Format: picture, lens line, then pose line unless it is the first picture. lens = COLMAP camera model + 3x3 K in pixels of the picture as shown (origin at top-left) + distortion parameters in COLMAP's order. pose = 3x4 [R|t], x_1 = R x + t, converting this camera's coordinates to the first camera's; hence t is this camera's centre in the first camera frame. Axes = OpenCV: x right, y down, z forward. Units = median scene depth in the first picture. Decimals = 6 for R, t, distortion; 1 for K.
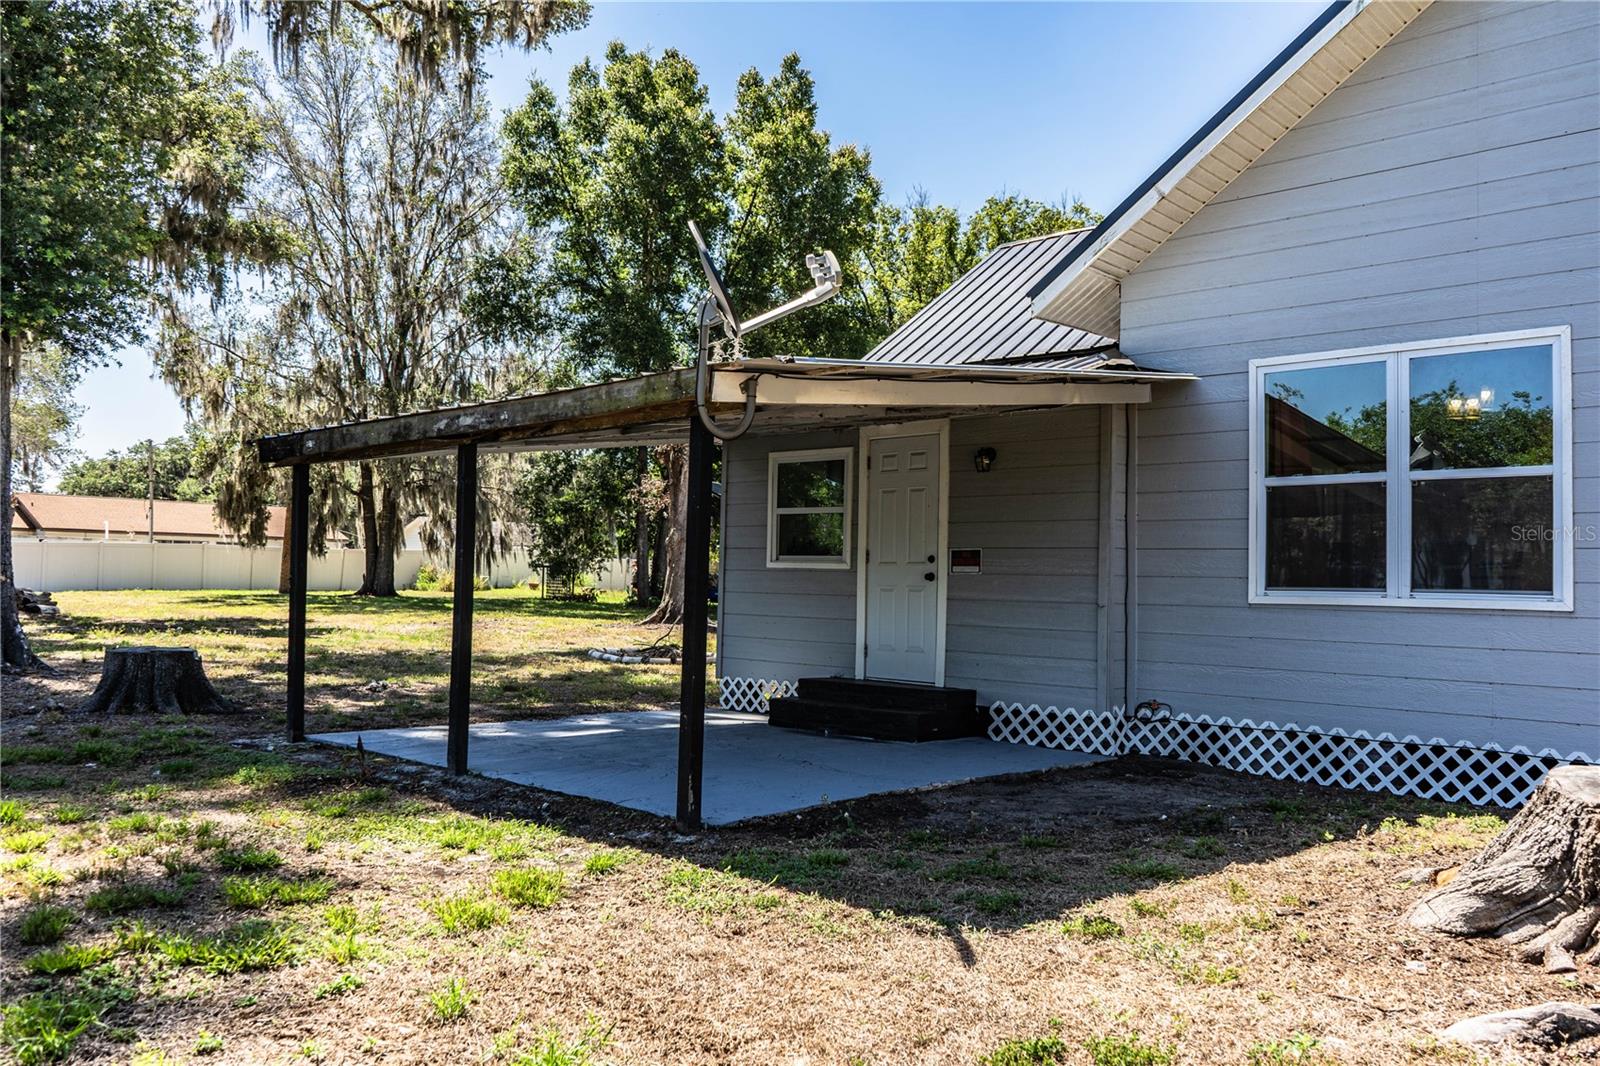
lens RADIAL K [[1291.1, 0, 805.4], [0, 1291.1, 523.5], [0, 0, 1]] dist [-0.000519, 0.004427]
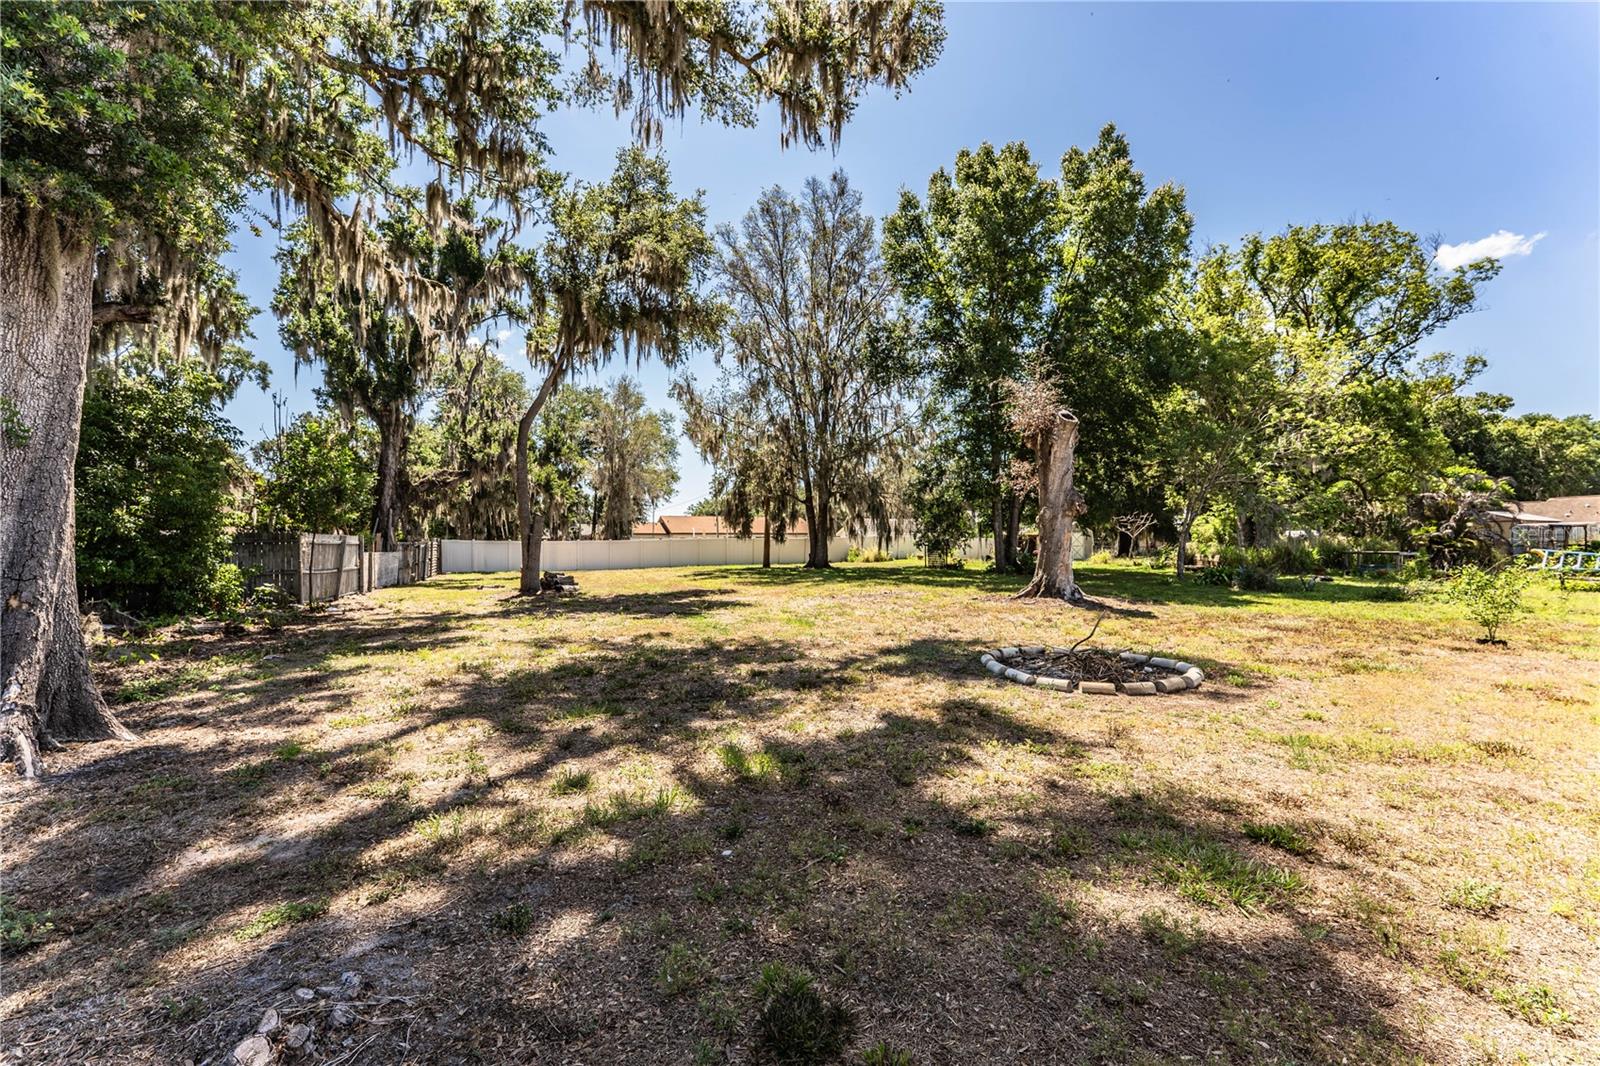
lens RADIAL K [[640.3, 0, 801.3], [0, 640.3, 540.4], [0, 0, 1]] dist [-0.000641, -0.000097]
pose [[0.922734, -0.034419, -0.383897, -0.060220], [0.045313, 0.998785, 0.019366, 0.008494], [0.382764, -0.035265, 0.923173, 0.310704]]
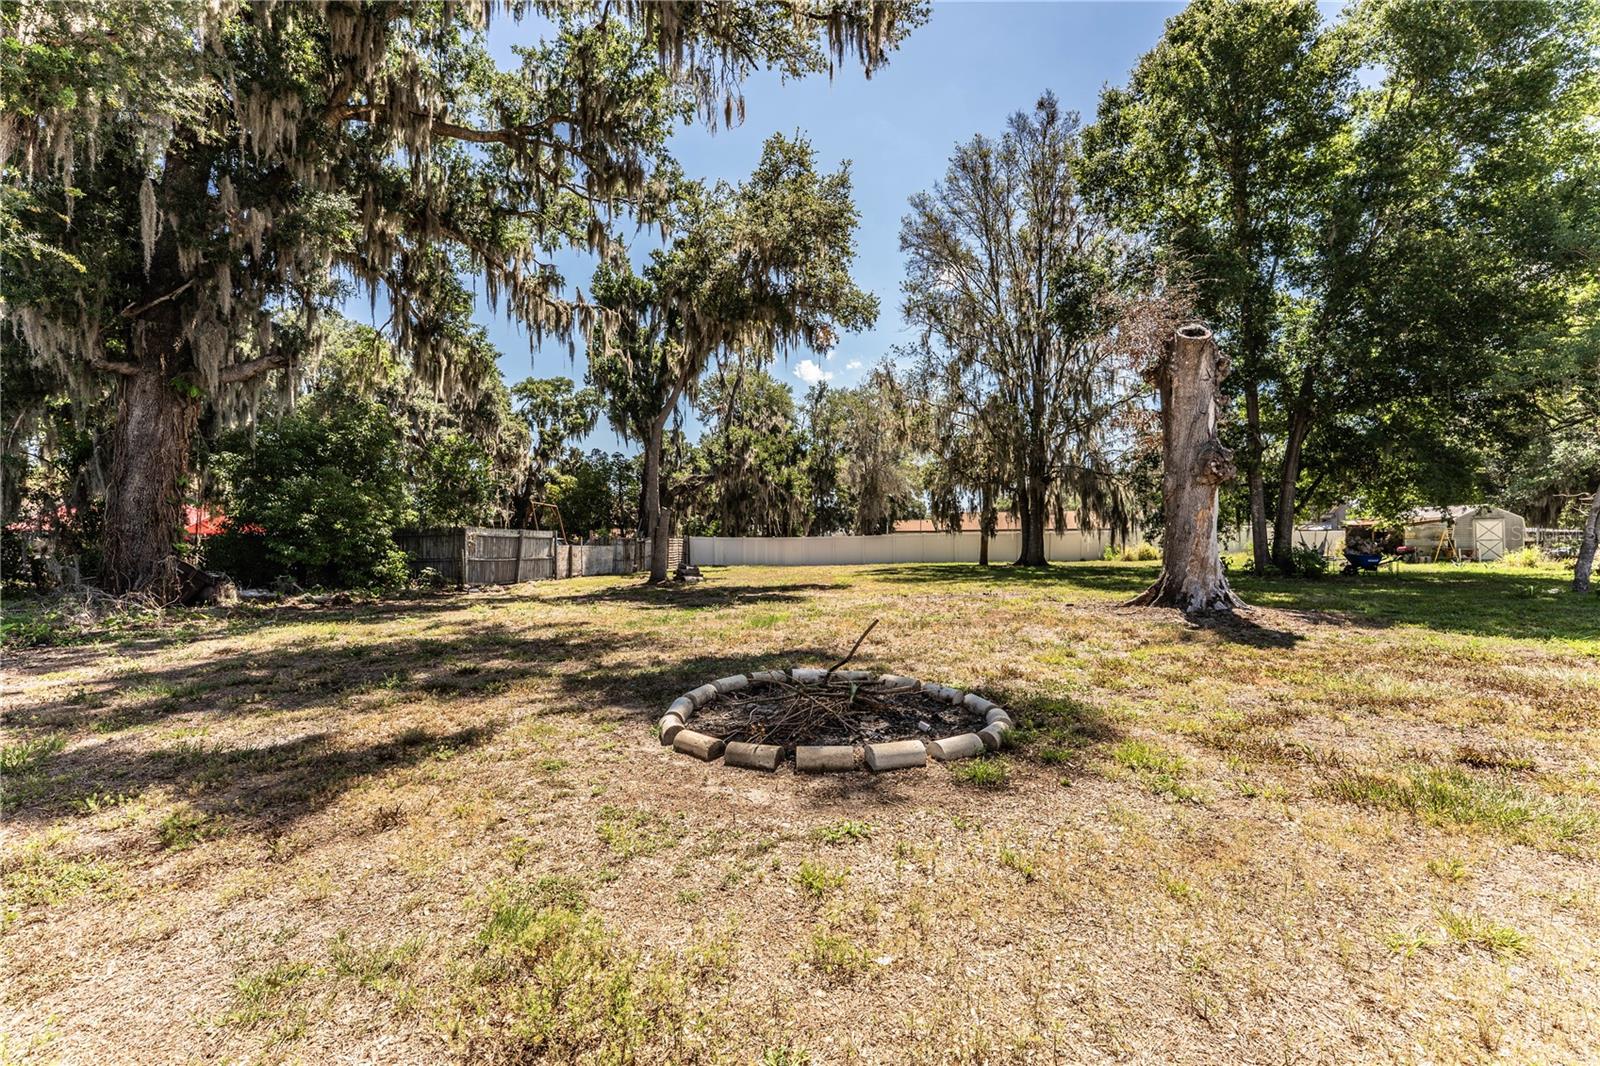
lens RADIAL K [[640.3, 0, 801.3], [0, 640.3, 540.4], [0, 0, 1]] dist [-0.000641, -0.000097]
pose [[0.628395, -0.038559, -0.776938, 0.030948], [0.054482, 0.998500, -0.005490, 0.022515], [0.775985, -0.038879, 0.629553, 0.436121]]
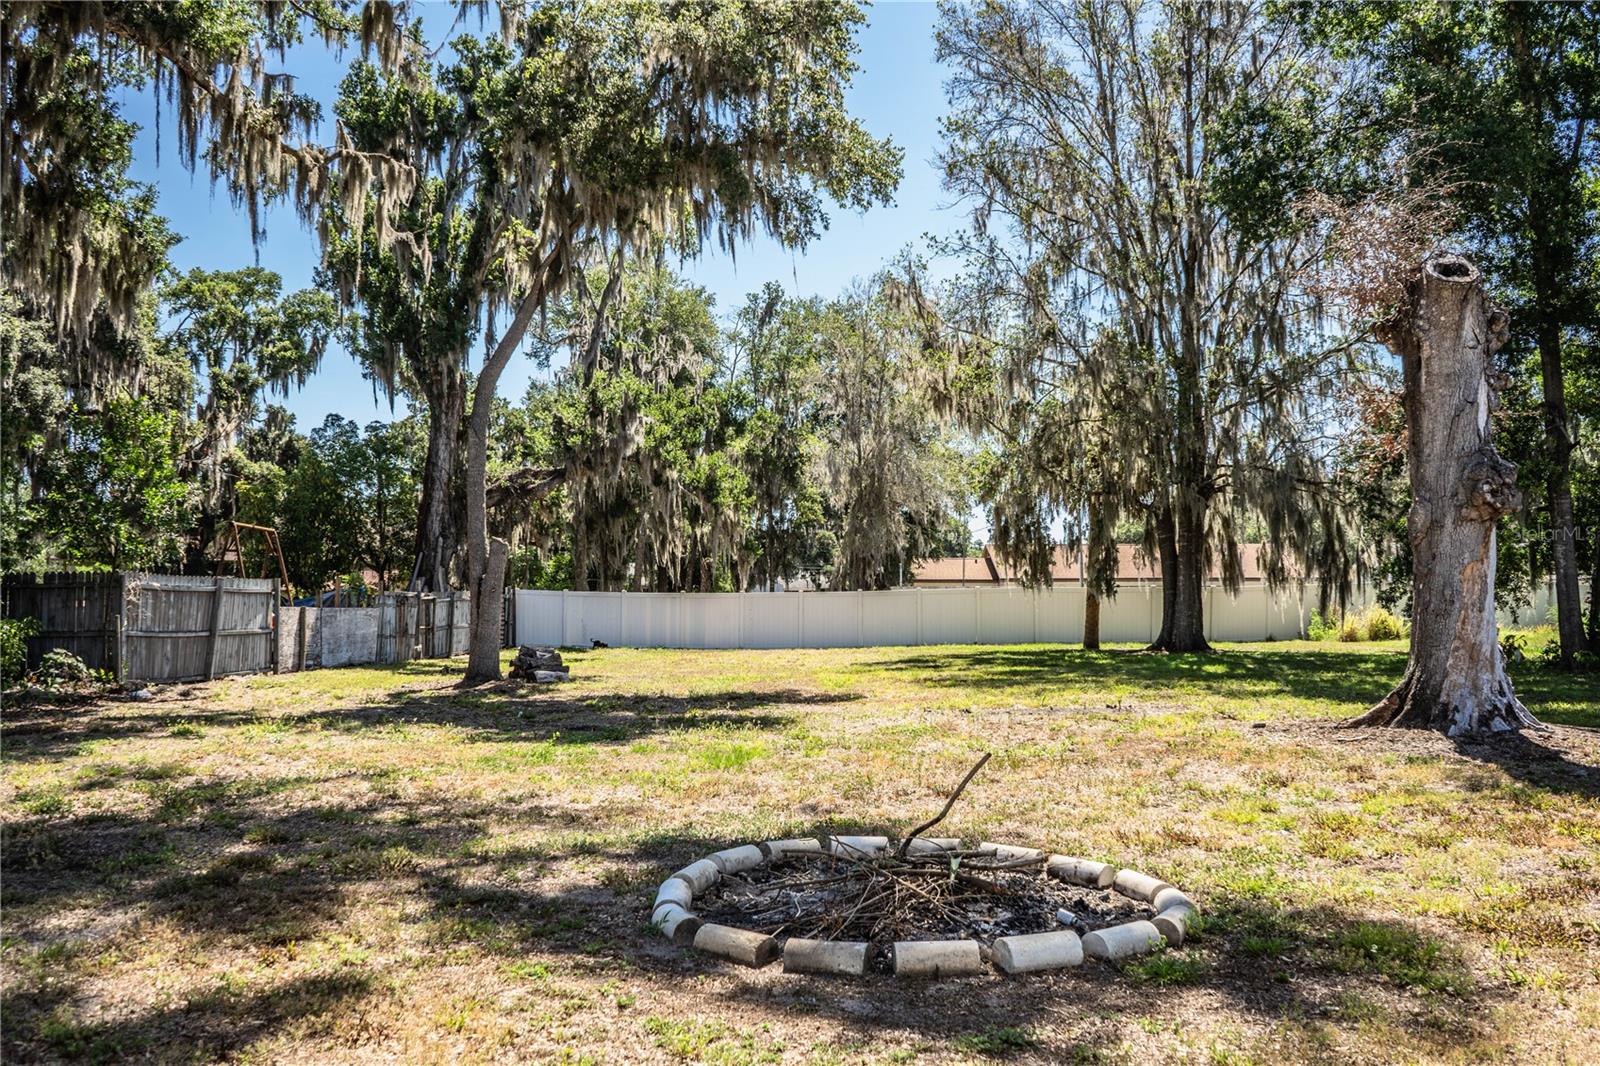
lens RADIAL K [[1301.2, 0, 807.3], [0, 1301.2, 540.1], [0, 0, 1]] dist [-0.132883, 0.091430]
pose [[0.681941, -0.063833, -0.728616, 0.043784], [0.046678, 0.997952, -0.043742, 0.018256], [0.729916, -0.004180, 0.683524, 0.404033]]
